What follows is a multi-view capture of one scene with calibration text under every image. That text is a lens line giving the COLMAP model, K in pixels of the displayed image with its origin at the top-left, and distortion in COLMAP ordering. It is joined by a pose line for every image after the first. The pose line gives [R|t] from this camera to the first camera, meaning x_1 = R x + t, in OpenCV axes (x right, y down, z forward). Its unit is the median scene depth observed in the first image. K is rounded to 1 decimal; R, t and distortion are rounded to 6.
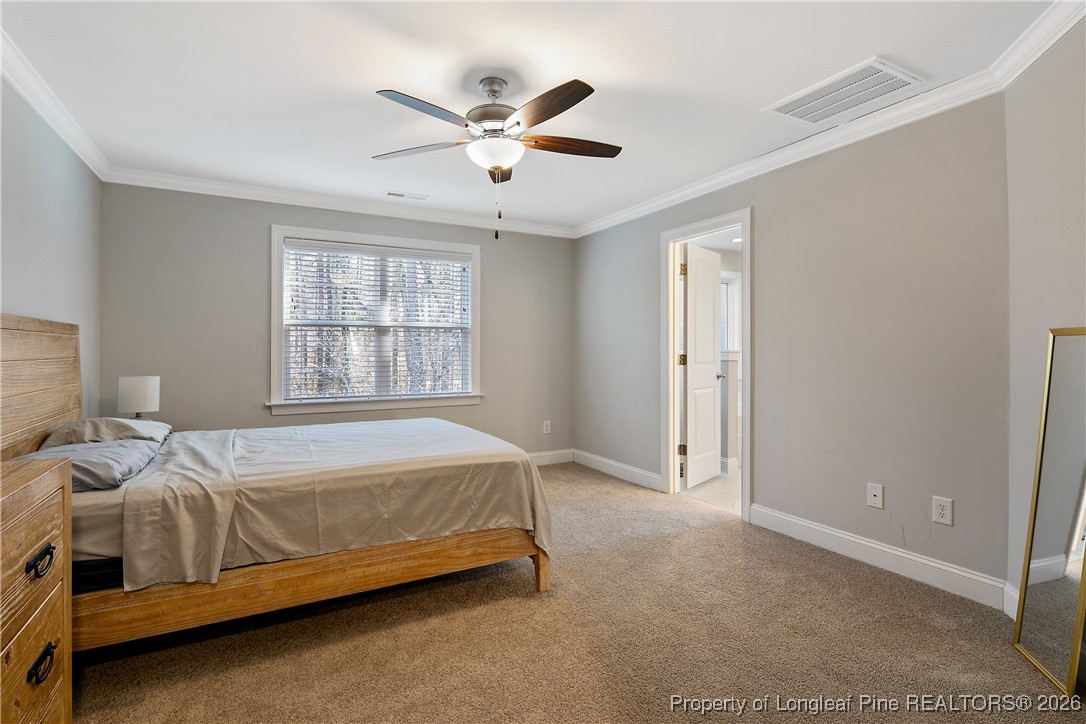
lens RADIAL K [[507.9, 0, 541.4], [0, 507.9, 345.8], [0, 0, 1]] dist [-0.001751, -0.000545]
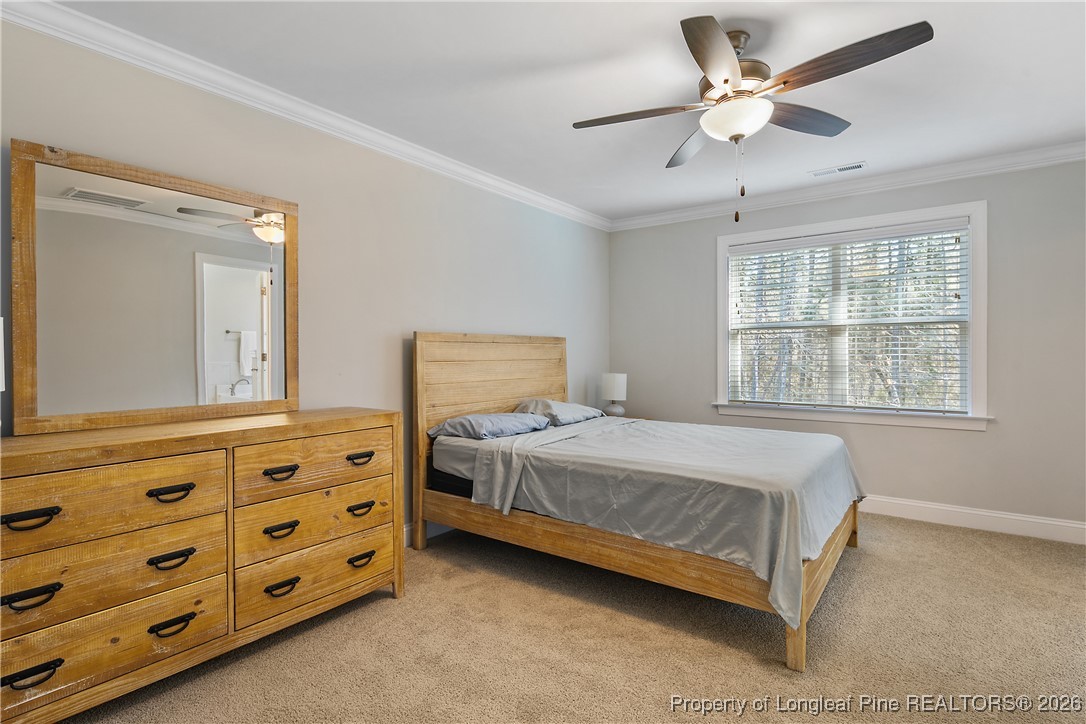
lens RADIAL K [[522.5, 0, 540.7], [0, 522.5, 351.6], [0, 0, 1]] dist [0.000621, -0.000762]
pose [[0.437958, -0.006300, -0.898973, 0.595587], [0.011876, 0.999929, -0.001222, 0.002924], [0.898917, -0.010142, 0.438001, 0.348651]]
